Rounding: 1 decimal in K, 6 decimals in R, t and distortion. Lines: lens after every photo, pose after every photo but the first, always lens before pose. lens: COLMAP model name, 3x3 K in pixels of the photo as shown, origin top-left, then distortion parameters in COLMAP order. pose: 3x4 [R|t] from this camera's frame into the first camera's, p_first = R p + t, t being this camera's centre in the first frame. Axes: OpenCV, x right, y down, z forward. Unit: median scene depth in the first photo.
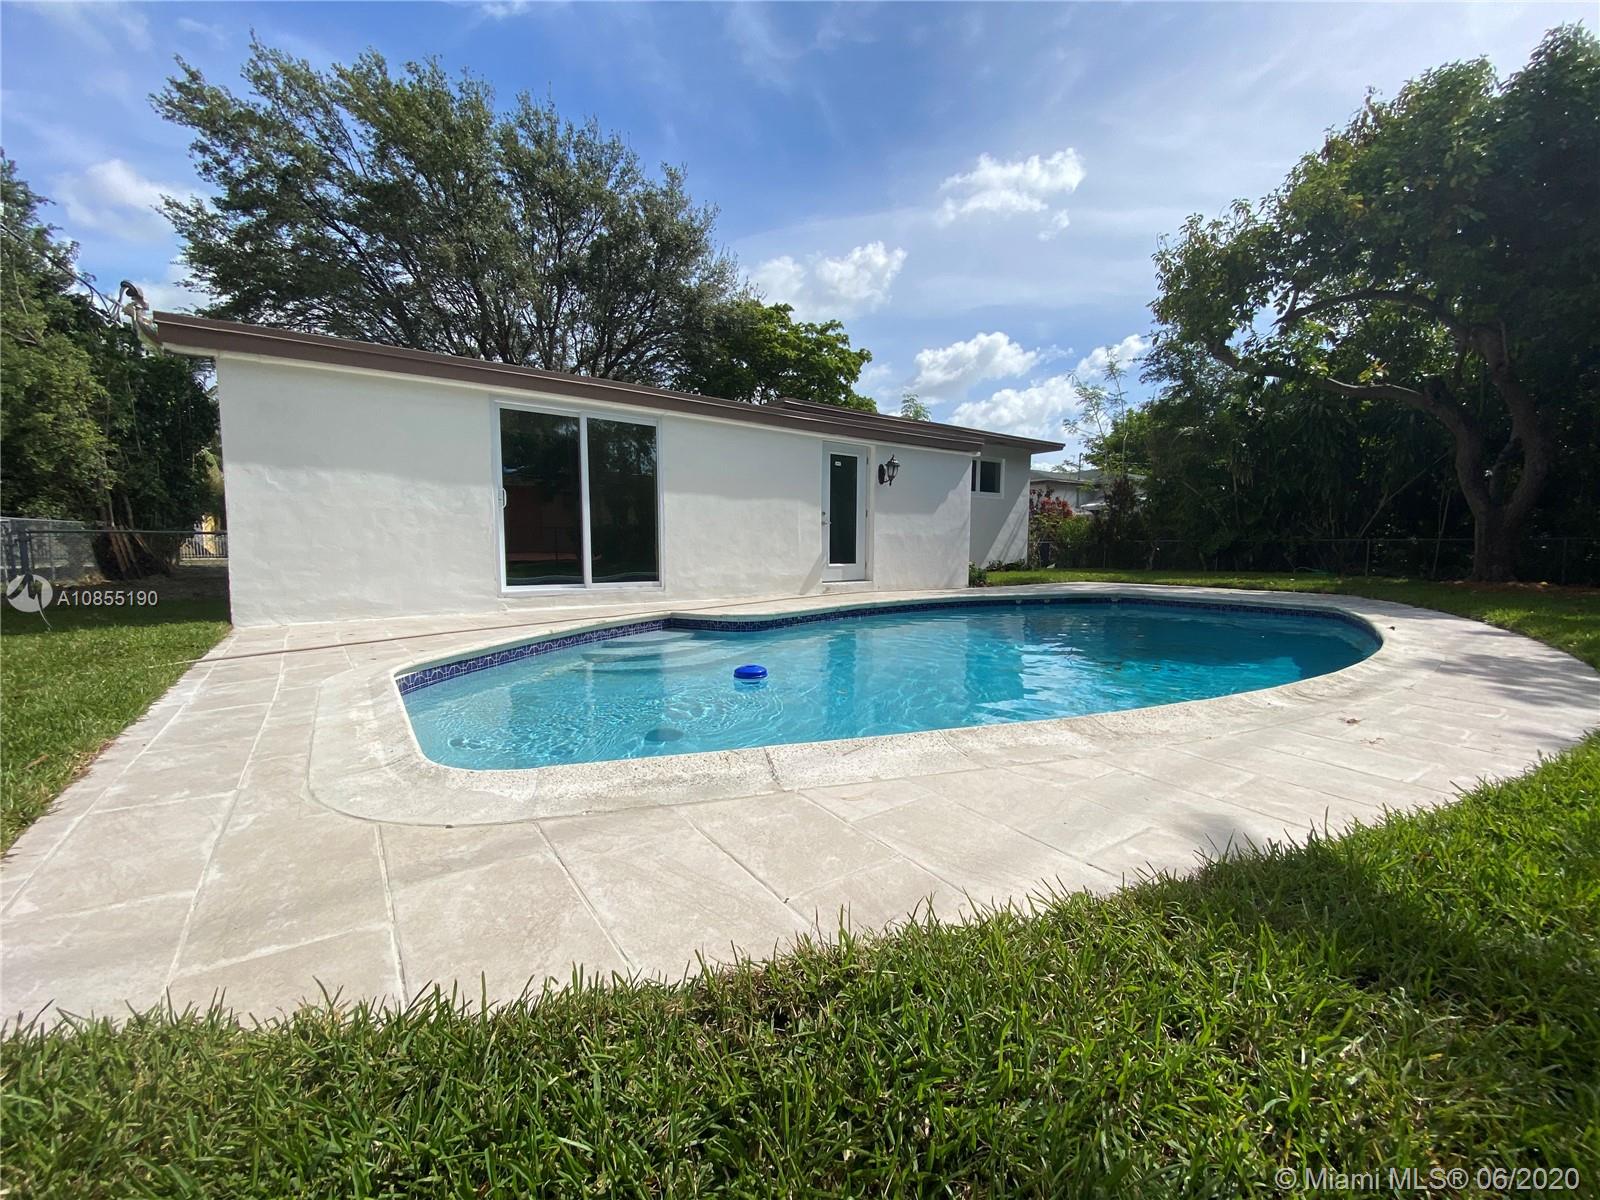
lens RADIAL K [[656.0, 0, 803.9], [0, 656.0, 589.4], [0, 0, 1]] dist [0.012590, -0.012185]
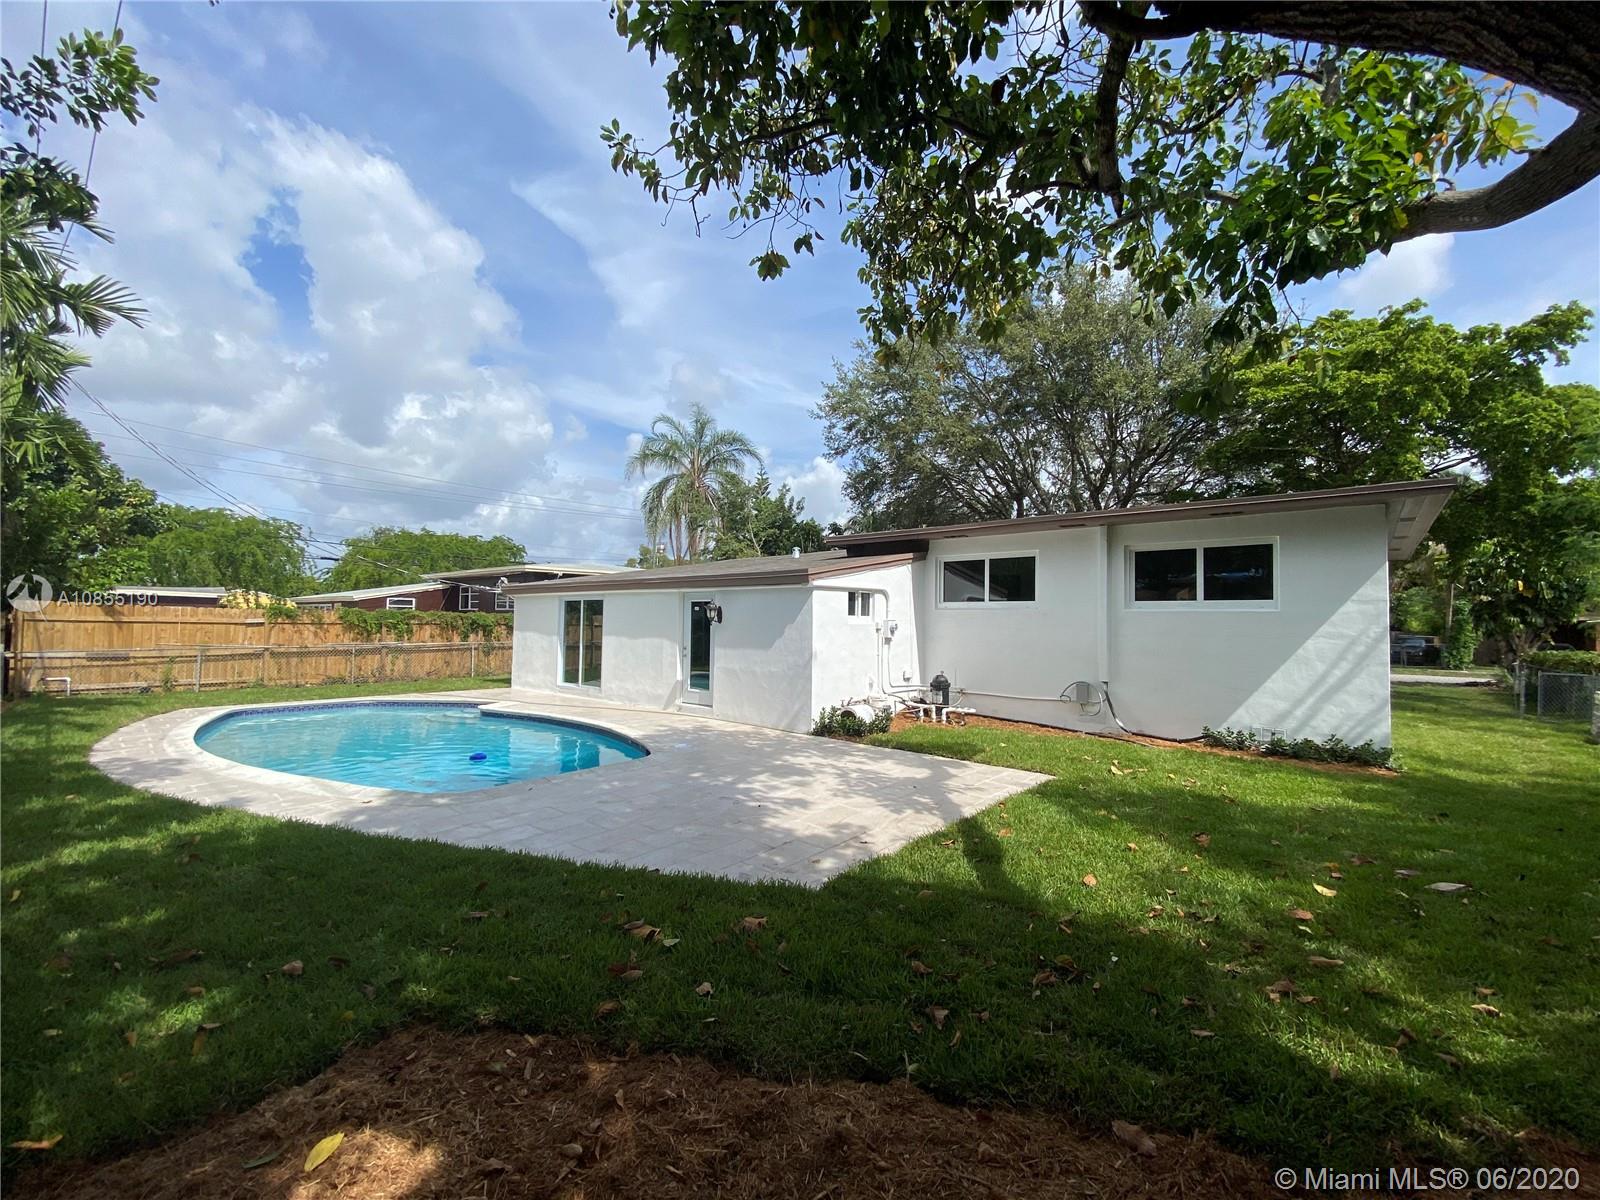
lens RADIAL K [[656.0, 0, 803.8], [0, 656.0, 603.2], [0, 0, 1]] dist [0.012590, -0.012185]
pose [[0.214690, -0.027568, -0.976293, 1.284650], [-0.078403, 0.995889, -0.045363, -0.158813], [0.973530, 0.086283, 0.211646, 0.913402]]
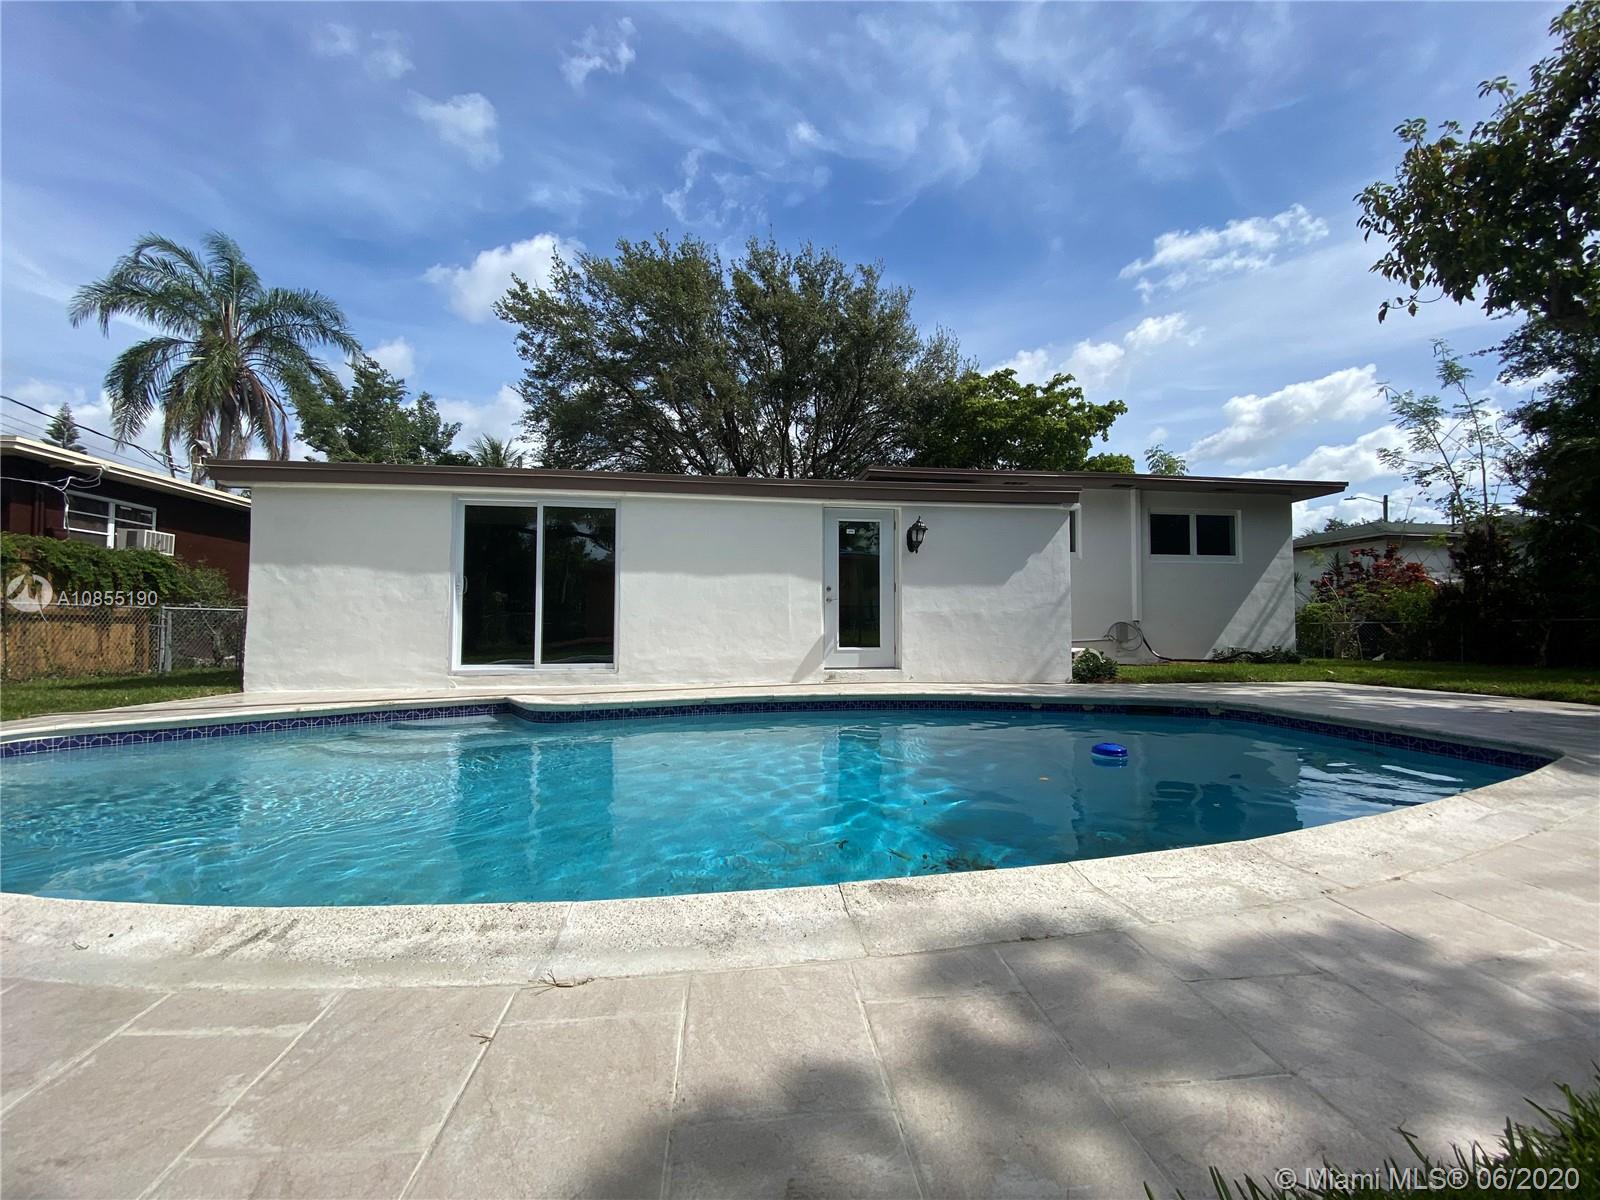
lens RADIAL K [[656.0, 0, 805.8], [0, 656.0, 585.4], [0, 0, 1]] dist [0.012590, -0.012185]
pose [[0.876337, -0.032569, -0.480596, 0.402894], [-0.030651, 0.991920, -0.123110, -0.013038], [0.480722, 0.122617, 0.868258, 0.223181]]
